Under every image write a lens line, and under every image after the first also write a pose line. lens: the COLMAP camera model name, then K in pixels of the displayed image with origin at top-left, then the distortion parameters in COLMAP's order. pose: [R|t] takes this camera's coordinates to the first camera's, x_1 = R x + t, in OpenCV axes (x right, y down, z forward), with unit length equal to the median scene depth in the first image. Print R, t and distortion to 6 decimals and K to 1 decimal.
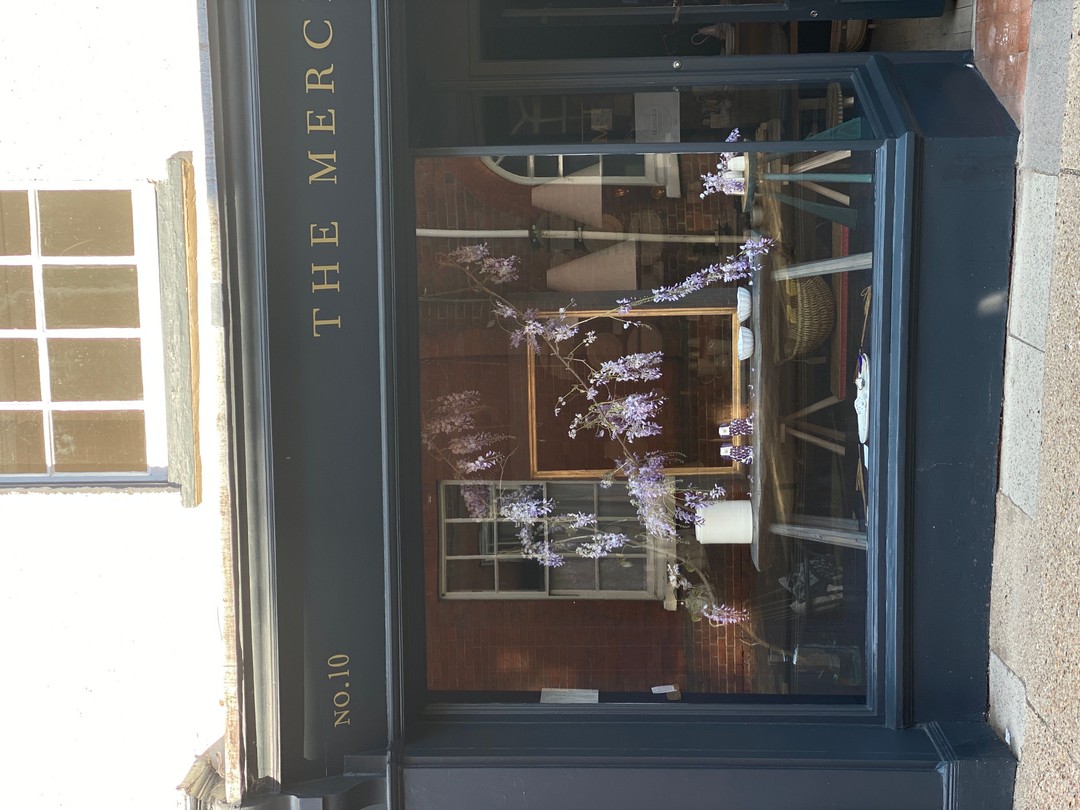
lens RADIAL K [[1541.0, 0, 540.0], [0, 1541.0, 405.0], [0, 0, 1]] dist [0.141724, -0.019930]
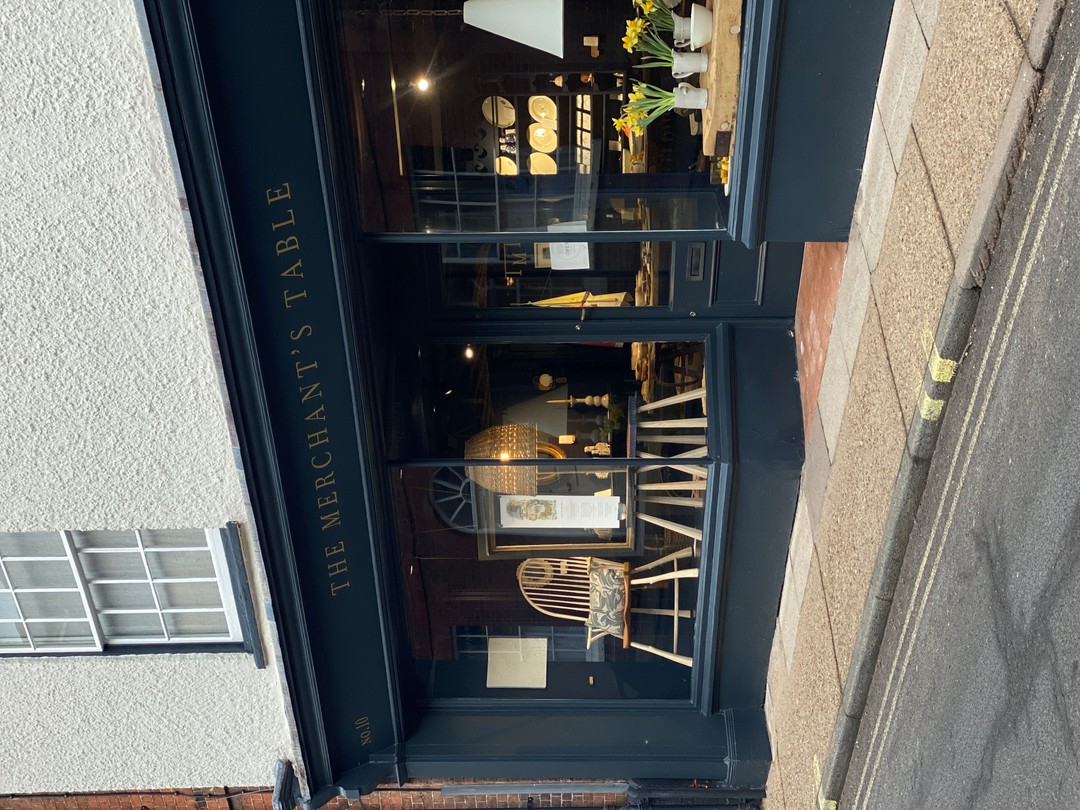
lens RADIAL K [[1541.0, 0, 540.0], [0, 1541.0, 405.0], [0, 0, 1]] dist [0.141724, -0.019930]
pose [[0.997203, -0.056939, 0.048409, -0.006734], [0.018499, 0.815626, 0.578284, -0.895189], [-0.072411, -0.575771, 0.814398, -0.114948]]
